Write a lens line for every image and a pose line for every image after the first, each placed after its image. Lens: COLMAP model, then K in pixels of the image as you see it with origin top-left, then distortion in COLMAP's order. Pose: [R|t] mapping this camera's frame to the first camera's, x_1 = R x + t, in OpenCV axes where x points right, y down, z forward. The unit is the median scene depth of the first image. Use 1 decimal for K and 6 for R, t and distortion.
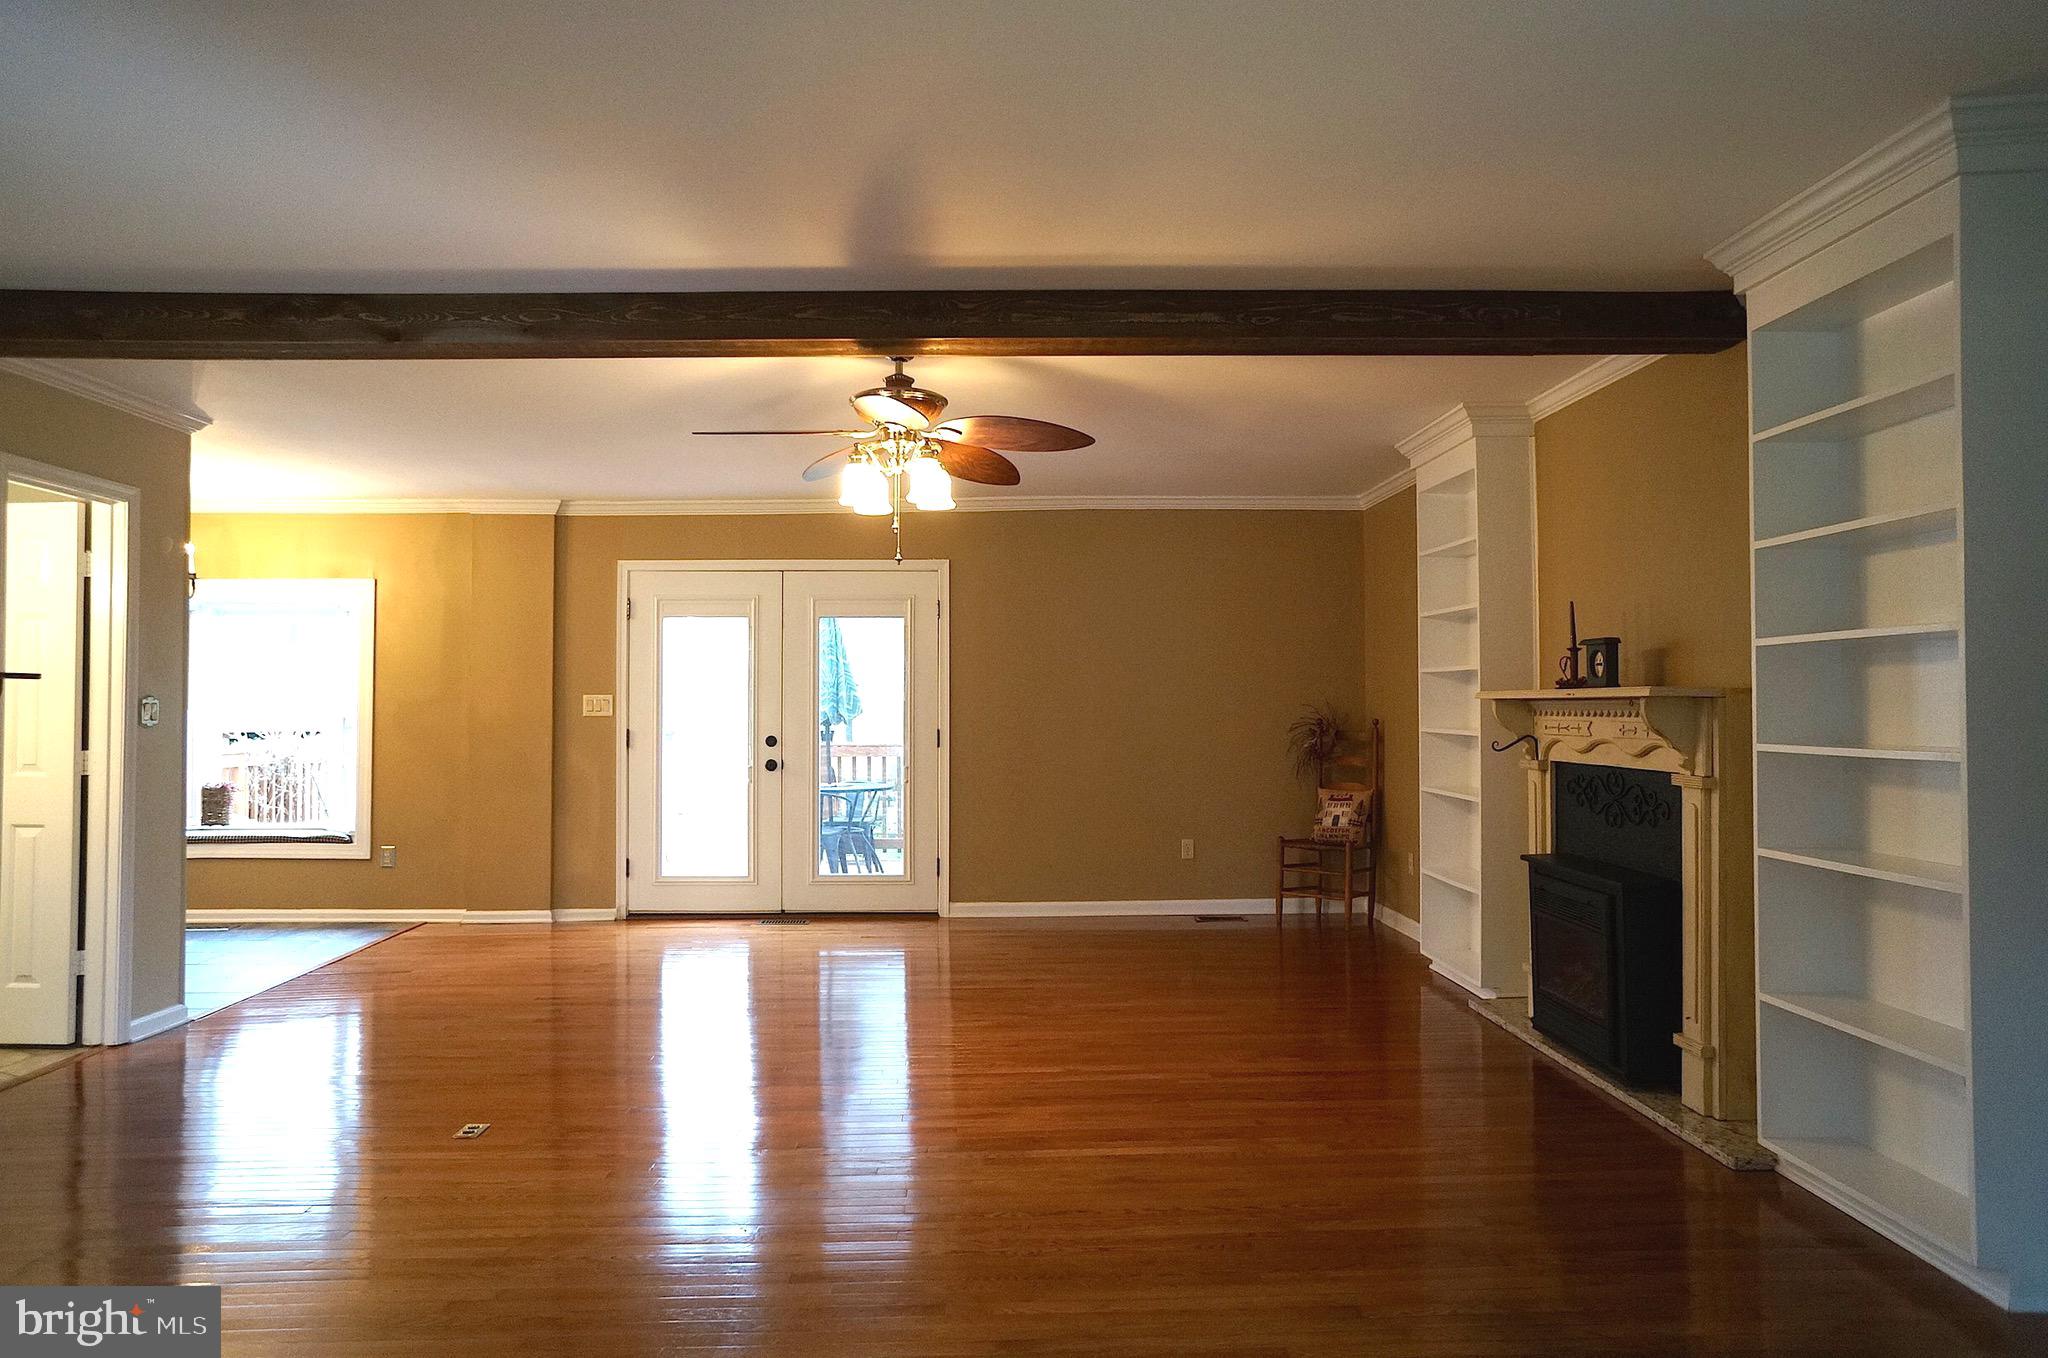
lens RADIAL K [[1379.8, 0, 1026.2], [0, 1379.8, 672.0], [0, 0, 1]] dist [-0.068377, 0.092186]
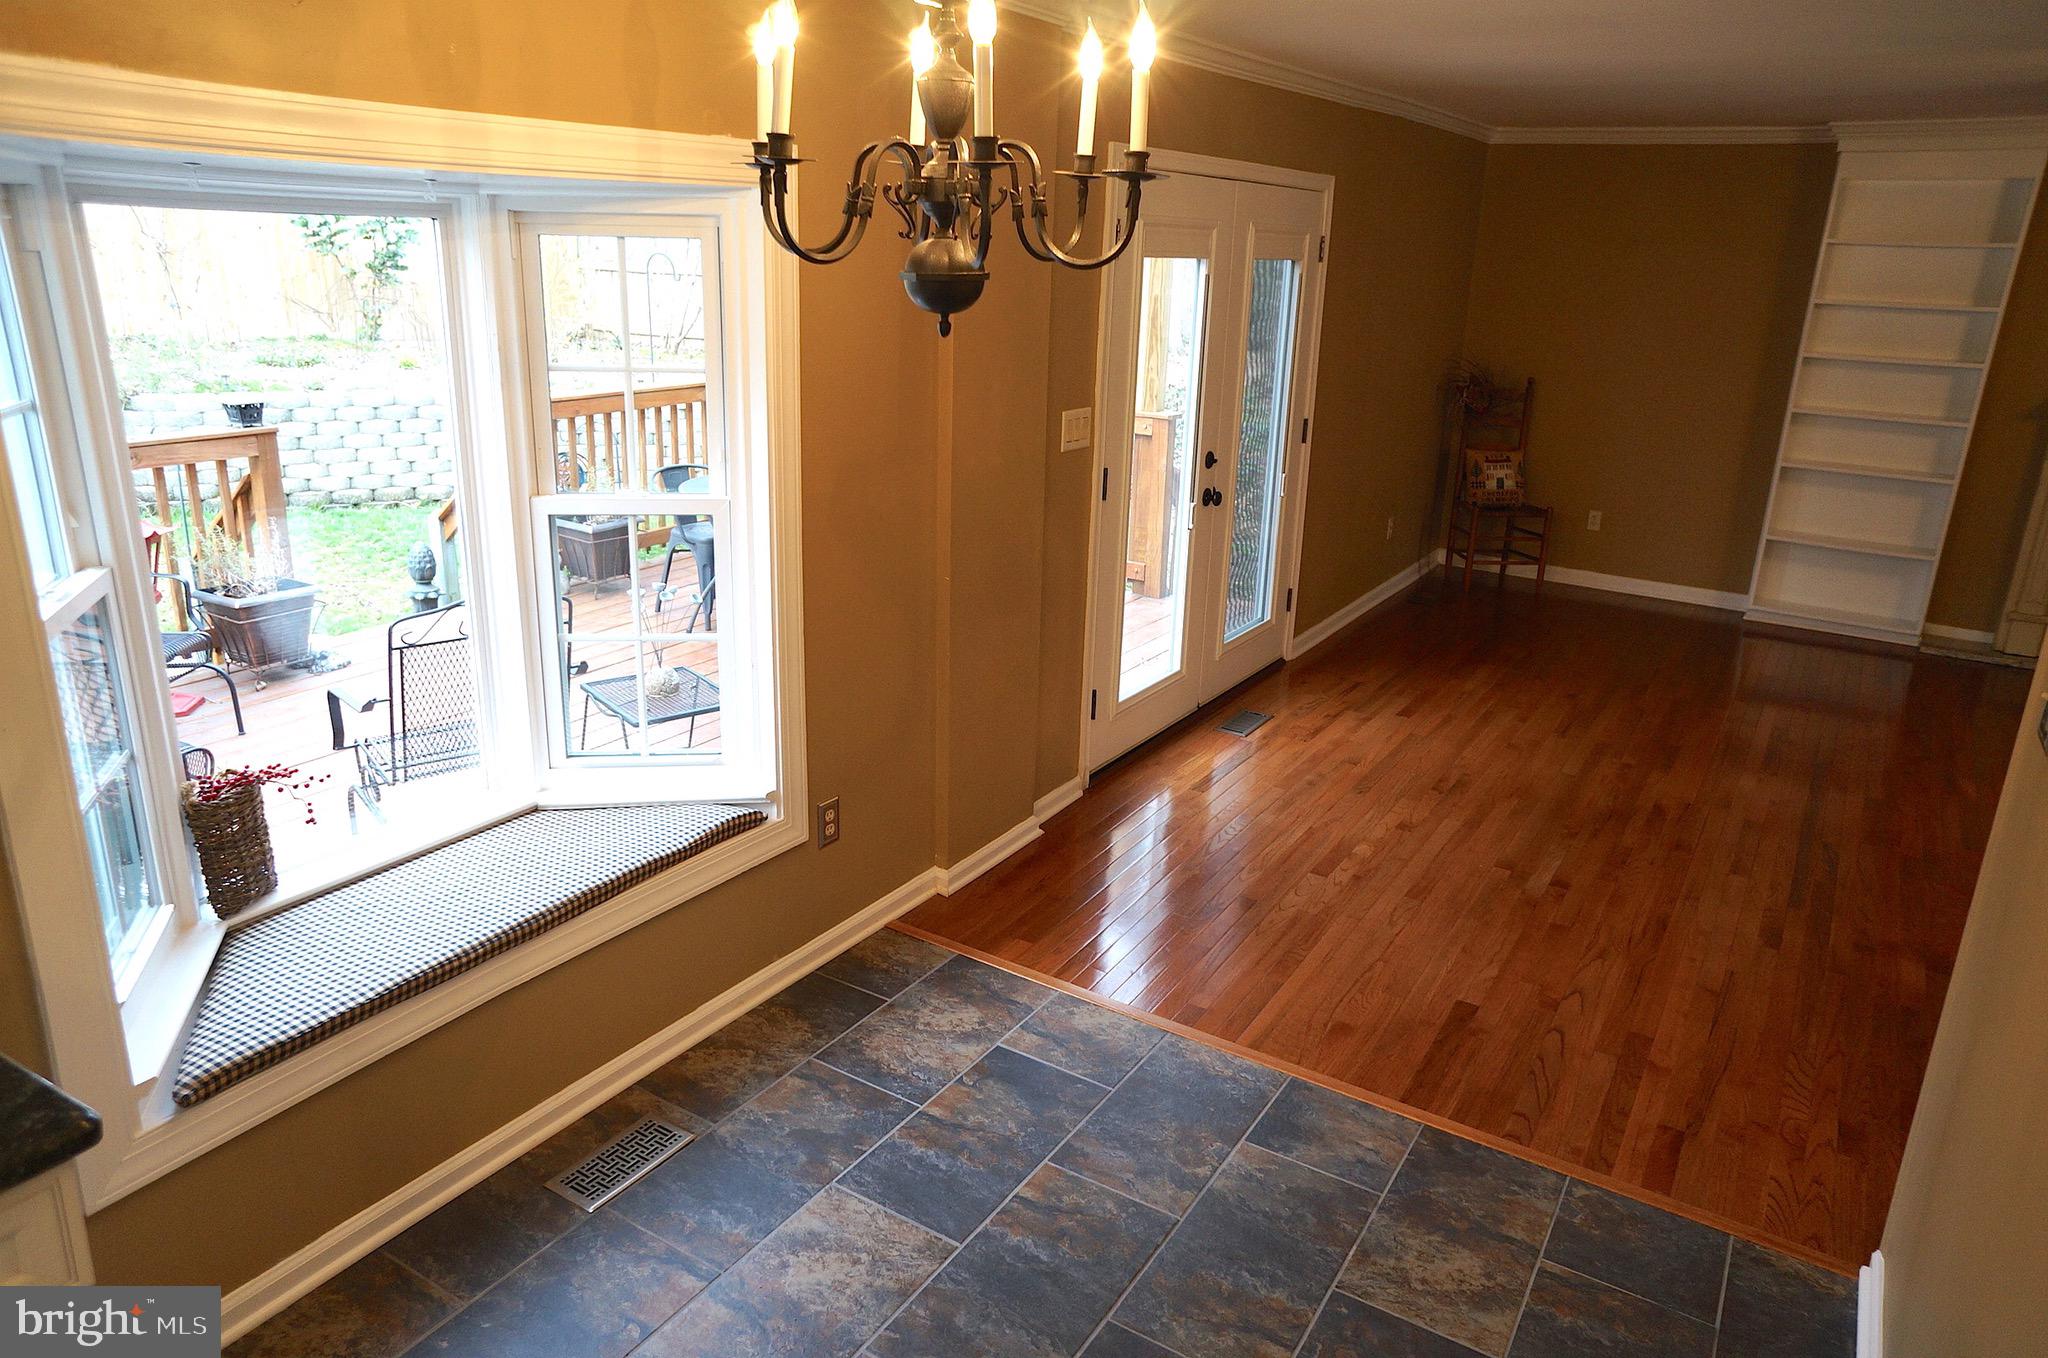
lens RADIAL K [[1379.8, 0, 1025.7], [0, 1379.8, 675.4], [0, 0, 1]] dist [-0.068377, 0.092186]
pose [[0.552749, -0.232320, 0.800310, -0.797754], [-0.057450, 0.947447, 0.314711, -0.052897], [-0.831365, -0.219934, 0.510354, 0.755443]]
